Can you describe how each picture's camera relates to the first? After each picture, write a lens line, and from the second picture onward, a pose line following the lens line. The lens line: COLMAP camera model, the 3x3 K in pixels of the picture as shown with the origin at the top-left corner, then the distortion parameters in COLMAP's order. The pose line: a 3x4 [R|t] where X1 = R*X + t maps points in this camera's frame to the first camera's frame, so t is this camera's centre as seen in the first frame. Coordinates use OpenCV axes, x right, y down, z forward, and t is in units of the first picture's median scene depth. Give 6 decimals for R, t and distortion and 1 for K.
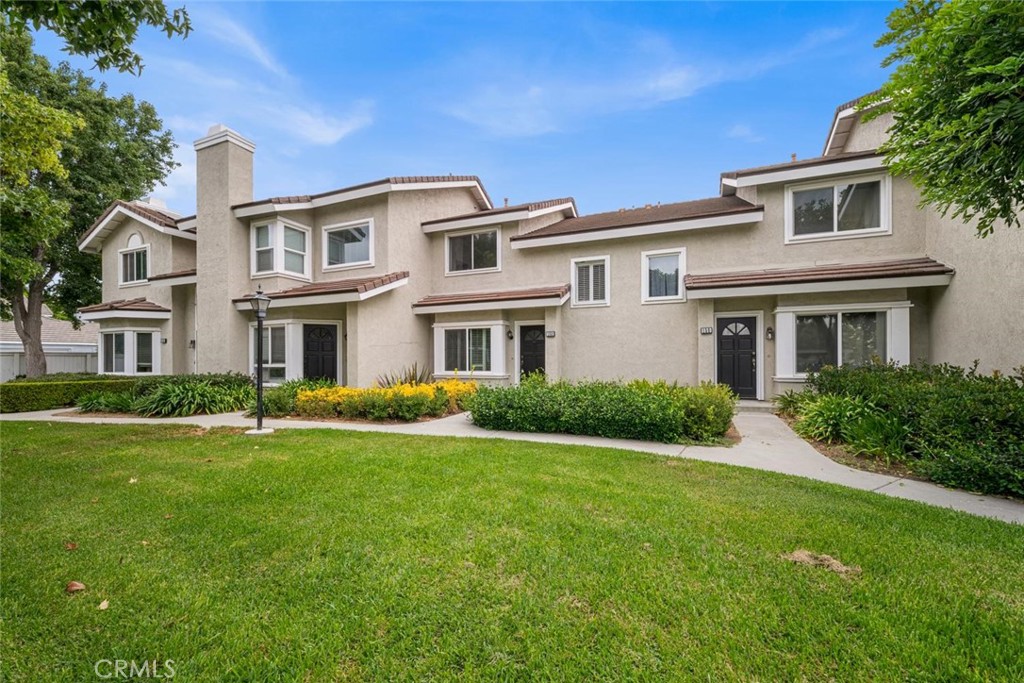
lens RADIAL K [[413.9, 0, 511.5], [0, 413.9, 349.3], [0, 0, 1]] dist [-0.001062, 0.000881]
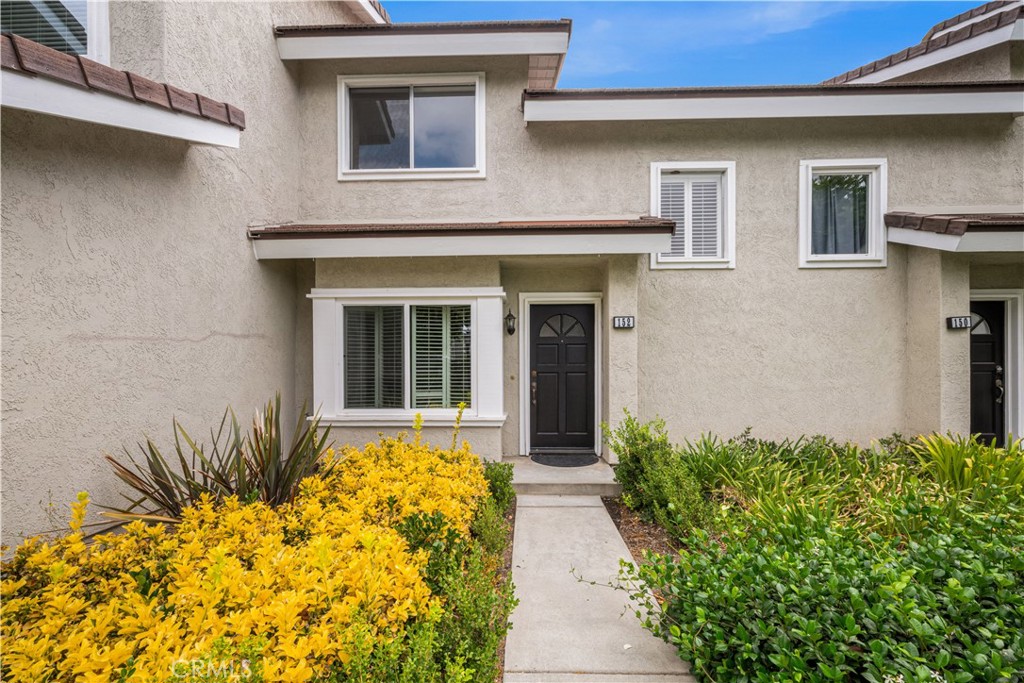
lens RADIAL K [[413.9, 0, 504.6], [0, 413.9, 362.7], [0, 0, 1]] dist [-0.001062, 0.000881]
pose [[0.932742, 0.006923, 0.360478, -0.167913], [-0.010217, 0.999922, 0.007231, 0.003189], [-0.360400, -0.010428, 0.932740, 0.602864]]
